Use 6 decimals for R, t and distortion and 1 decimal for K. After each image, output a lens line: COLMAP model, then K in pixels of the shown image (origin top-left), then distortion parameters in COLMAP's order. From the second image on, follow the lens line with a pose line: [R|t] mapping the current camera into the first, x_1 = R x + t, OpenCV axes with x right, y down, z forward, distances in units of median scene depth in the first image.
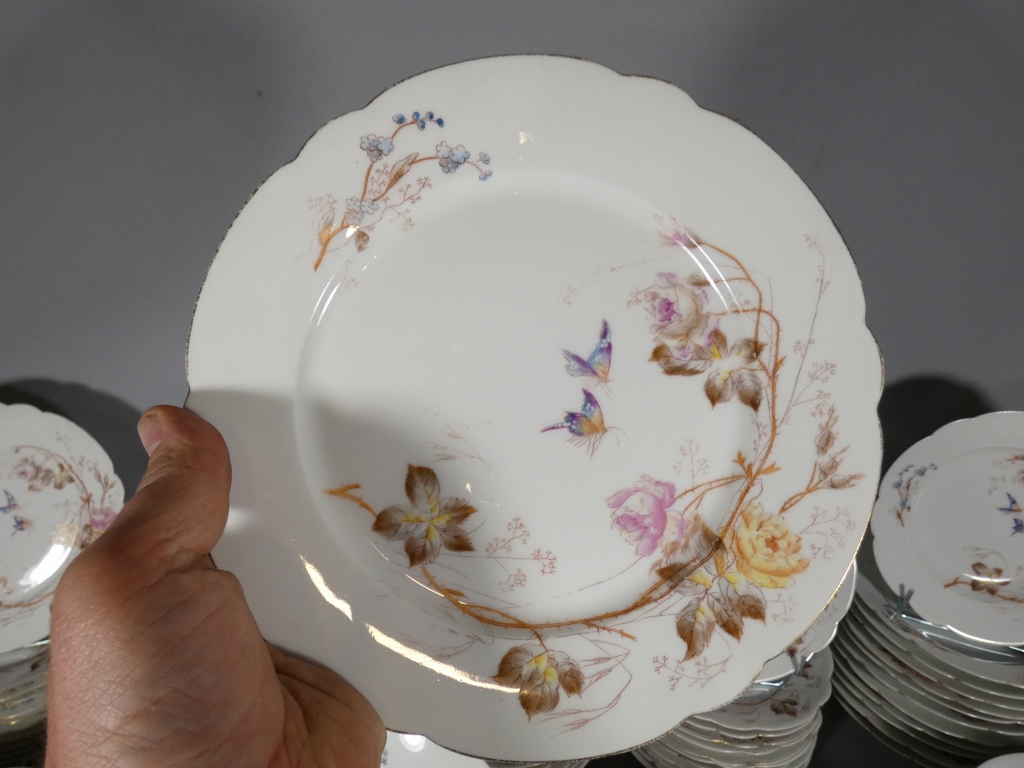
lens RADIAL K [[609.7, 0, 512.0], [0, 609.7, 384.0], [0, 0, 1]] dist [0.004787, -0.017496]
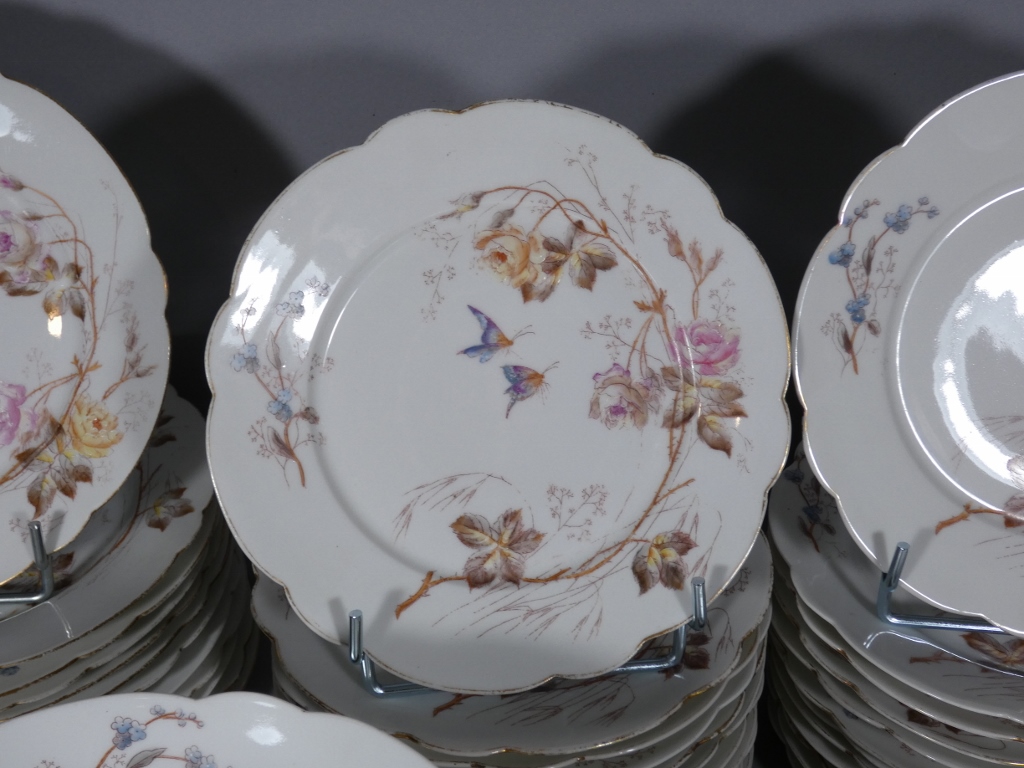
lens RADIAL K [[1328.1, 0, 514.9], [0, 1328.1, 379.6], [0, 0, 1]] dist [0.028753, -0.074301]
pose [[0.979343, -0.083943, 0.183958, 0.744297], [0.062647, 0.990955, 0.118673, -0.103367], [-0.192256, -0.104697, 0.975744, -1.805551]]
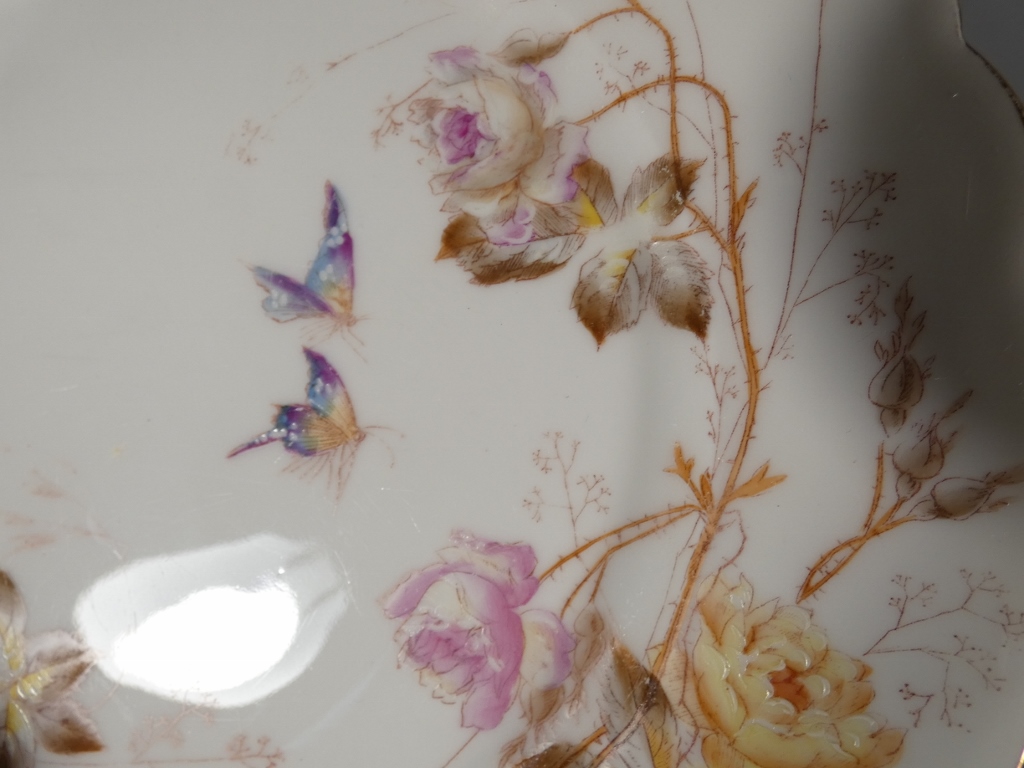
lens RADIAL K [[613.0, 0, 512.7], [0, 613.0, 380.3], [0, 0, 1]] dist [0.026031, -0.026063]
pose [[0.987573, -0.139368, -0.072641, 0.301038], [0.138332, 0.990201, -0.019135, 0.061583], [0.074596, 0.008848, 0.997175, 0.590803]]
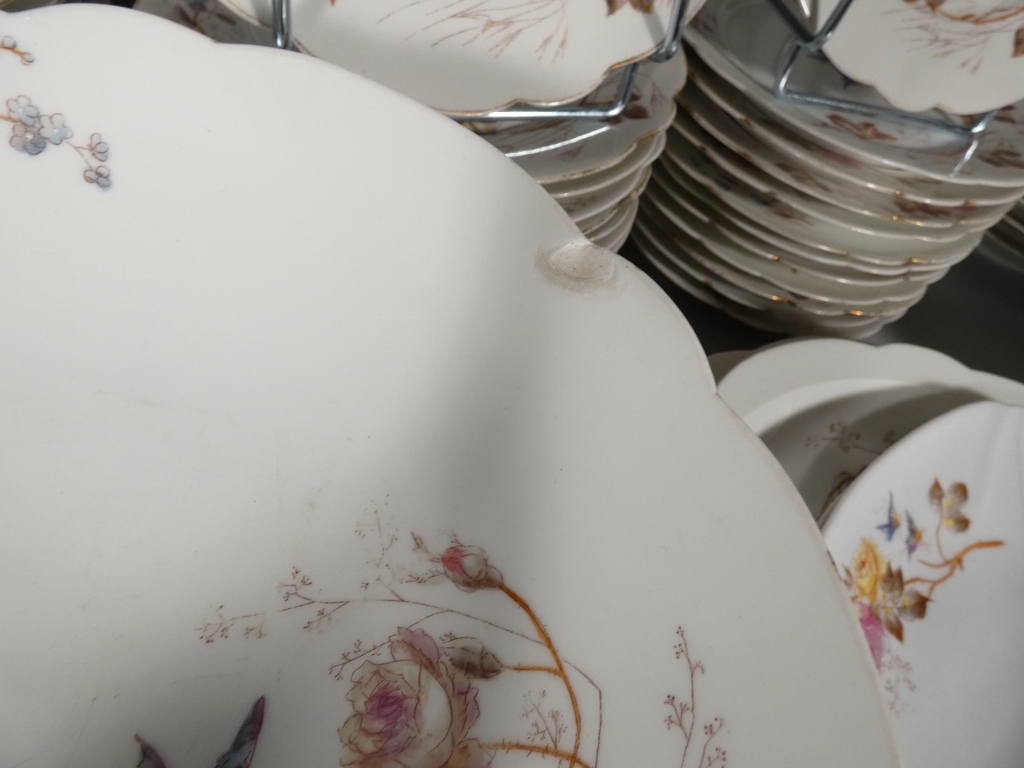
lens RADIAL K [[609.7, 0, 512.0], [0, 609.7, 384.0], [0, 0, 1]] dist [0.004787, -0.017496]
pose [[0.894228, -0.203730, 0.398561, 0.716899], [-0.023928, 0.867385, 0.497063, 0.621649], [-0.446972, -0.454024, 0.770765, -0.497028]]
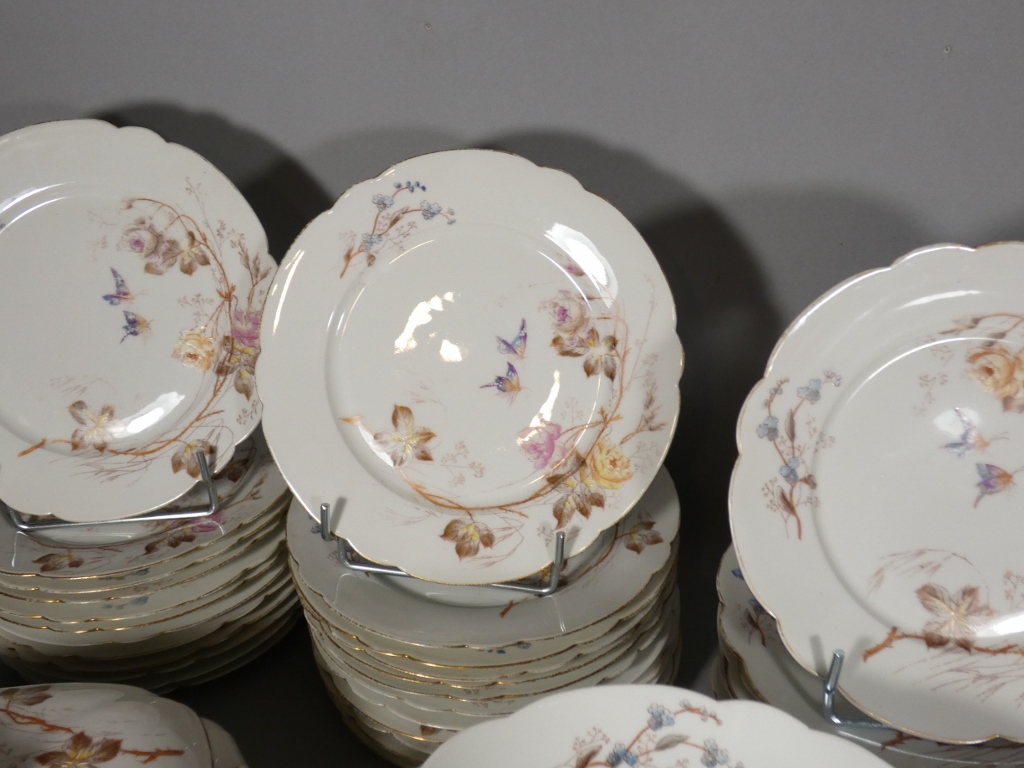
lens RADIAL K [[1036.5, 0, 514.5], [0, 1036.5, 376.4], [0, 0, 1]] dist [-0.007550, -0.038846]
pose [[0.997504, 0.050850, -0.048995, 0.273789], [-0.048476, 0.997647, 0.048484, -0.086815], [0.051345, -0.045988, 0.997622, -1.689818]]
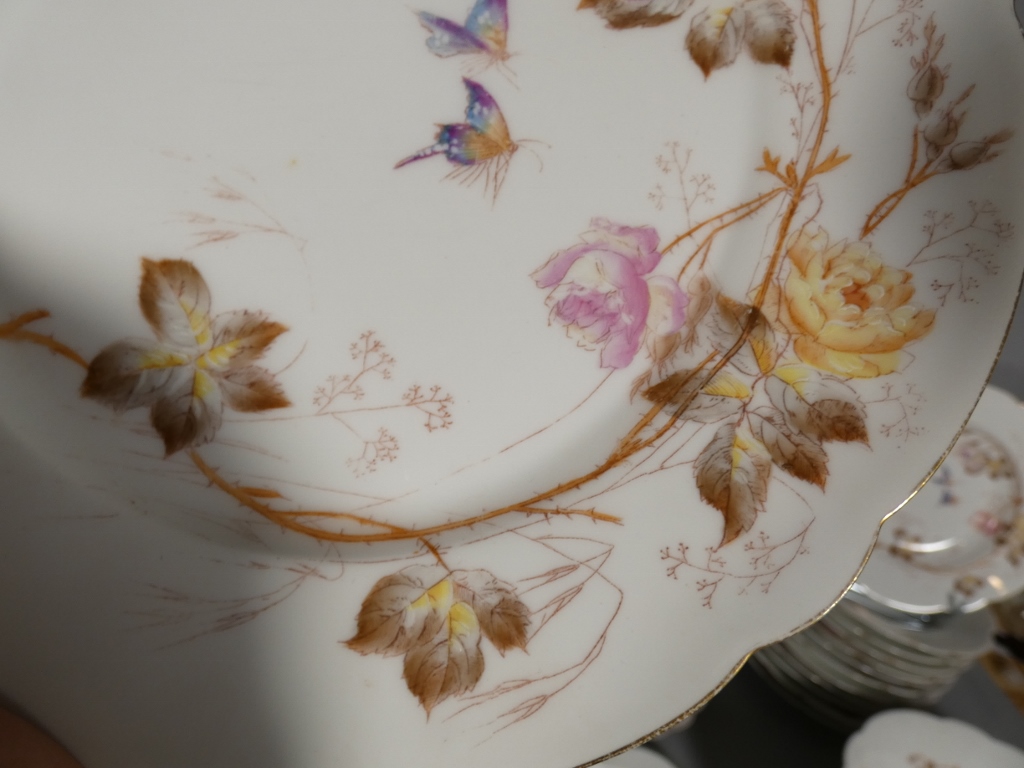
lens RADIAL K [[609.7, 0, 512.0], [0, 609.7, 384.0], [0, 0, 1]] dist [0.004787, -0.017496]
pose [[0.989253, -0.128017, 0.070647, 0.089673], [0.128521, 0.991703, -0.002613, 0.285965], [-0.069726, 0.011664, 0.997498, 0.486240]]
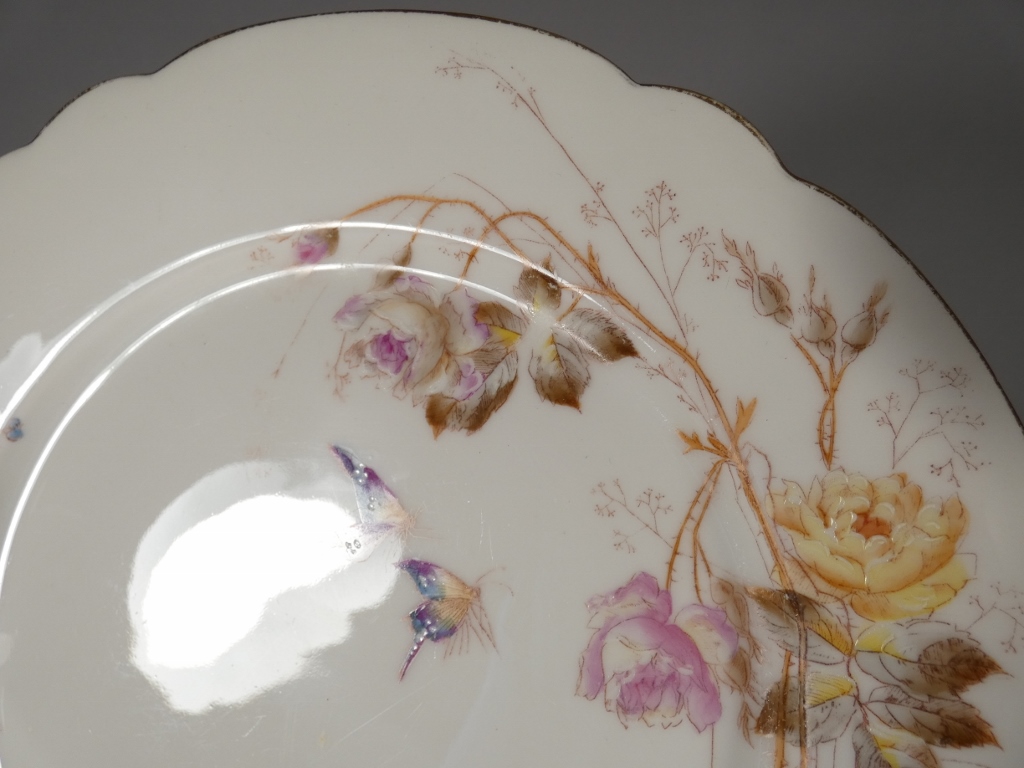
lens RADIAL K [[617.1, 0, 512.0], [0, 617.1, 384.0], [0, 0, 1]] dist [0.018859, -0.023951]
pose [[0.670443, -0.741960, -0.001365, 0.310365], [0.735625, 0.664957, -0.129182, 0.049844], [0.096756, 0.085606, 0.991620, 0.478694]]
